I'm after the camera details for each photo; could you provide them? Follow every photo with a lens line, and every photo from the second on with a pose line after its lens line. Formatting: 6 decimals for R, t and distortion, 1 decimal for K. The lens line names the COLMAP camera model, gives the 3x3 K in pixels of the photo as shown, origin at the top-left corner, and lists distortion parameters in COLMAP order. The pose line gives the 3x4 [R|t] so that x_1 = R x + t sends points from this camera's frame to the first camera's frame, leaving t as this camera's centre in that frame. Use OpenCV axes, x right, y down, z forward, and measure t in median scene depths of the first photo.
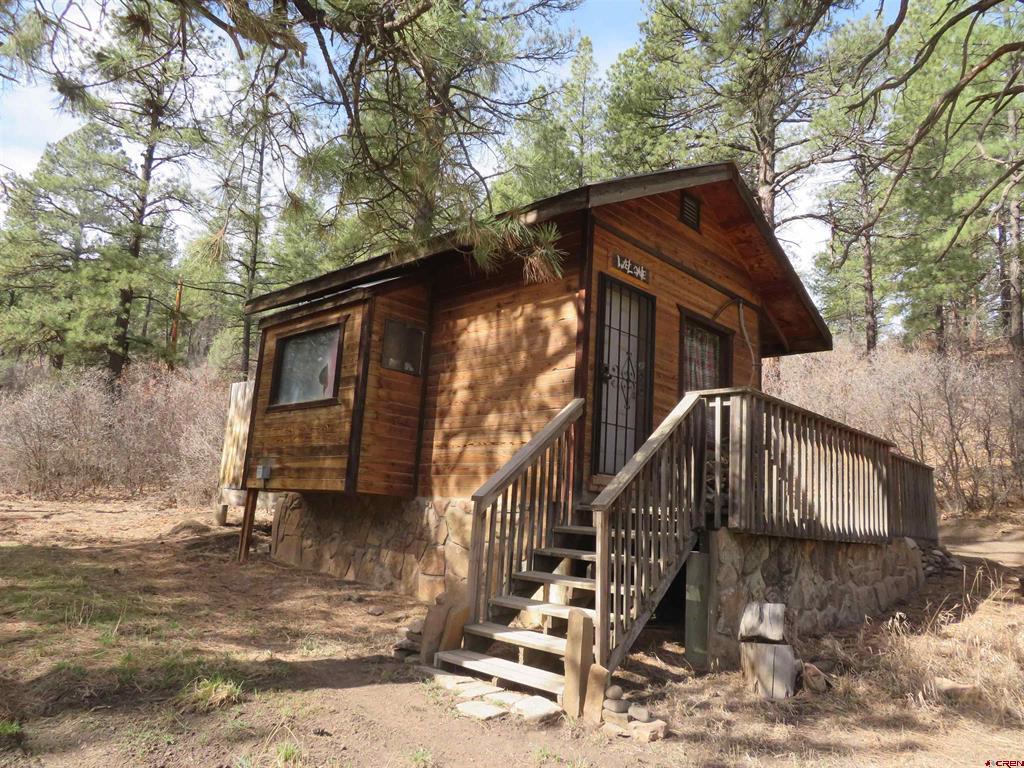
lens RADIAL K [[732.1, 0, 511.6], [0, 732.1, 383.5], [0, 0, 1]] dist [-0.008203, 0.001268]
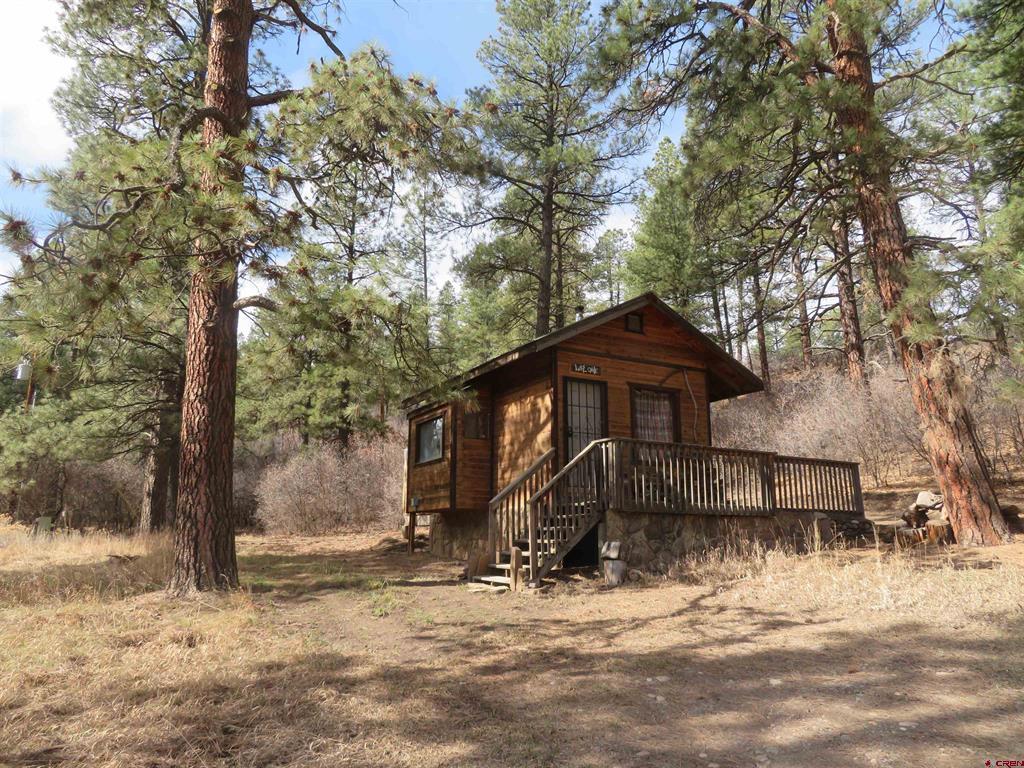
lens RADIAL K [[732.1, 0, 511.6], [0, 732.1, 385.4], [0, 0, 1]] dist [-0.008203, 0.001268]
pose [[0.954455, -0.123505, -0.271591, 0.144482], [0.113724, 0.992175, -0.051525, -0.014674], [0.275829, 0.018292, 0.961033, -0.232418]]
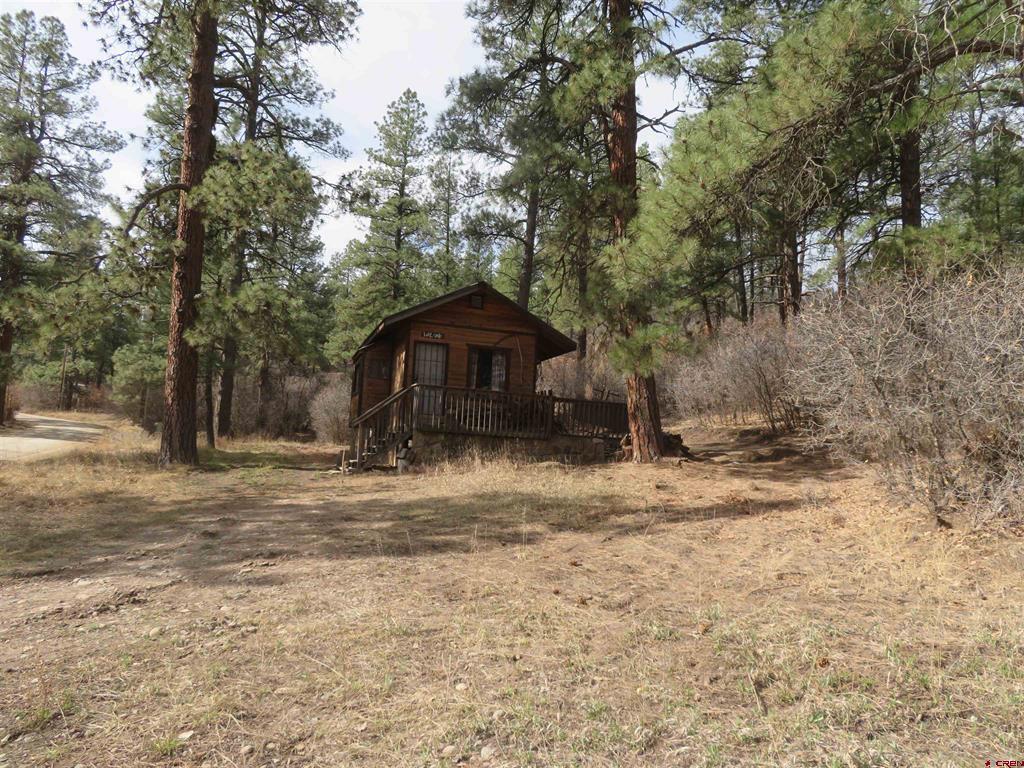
lens RADIAL K [[732.1, 0, 515.0], [0, 732.1, 383.3], [0, 0, 1]] dist [-0.008203, 0.001268]
pose [[0.885120, -0.066380, -0.460603, 0.499356], [0.090778, 0.995389, 0.030992, -0.014033], [0.456422, -0.069245, 0.887065, -0.368058]]
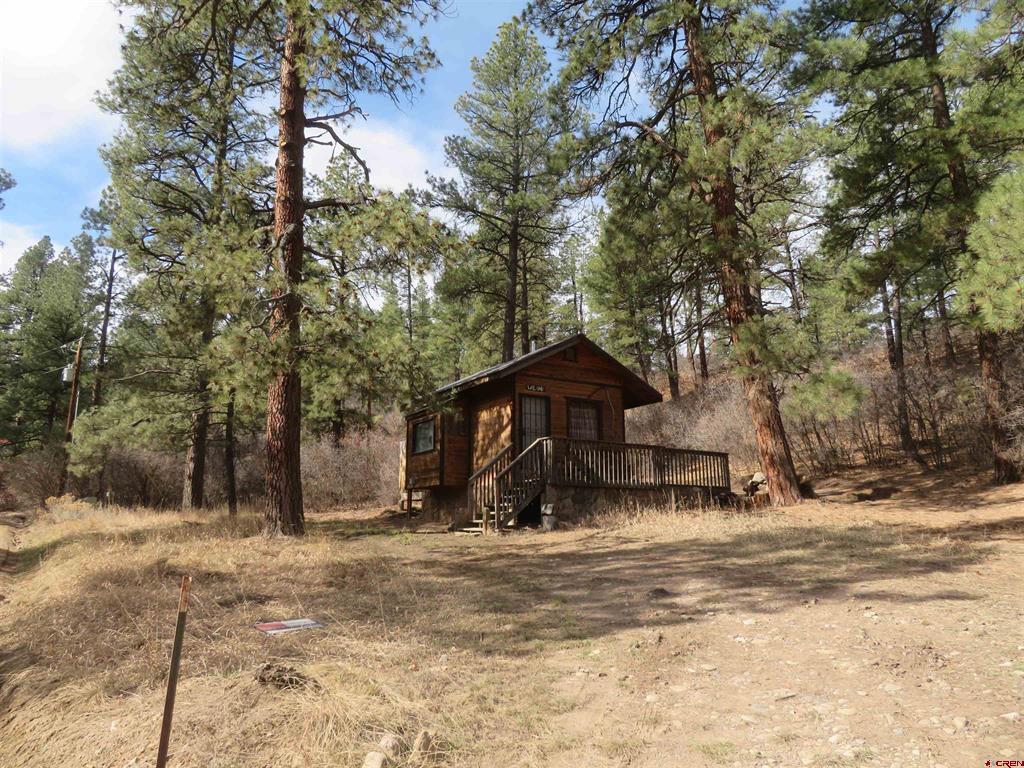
lens RADIAL K [[732.1, 0, 511.4], [0, 732.1, 384.7], [0, 0, 1]] dist [-0.008203, 0.001268]
pose [[0.965176, -0.115547, -0.234701, 0.211182], [0.111197, 0.993292, -0.031730, -0.029874], [0.236793, 0.004527, 0.971550, -0.463920]]
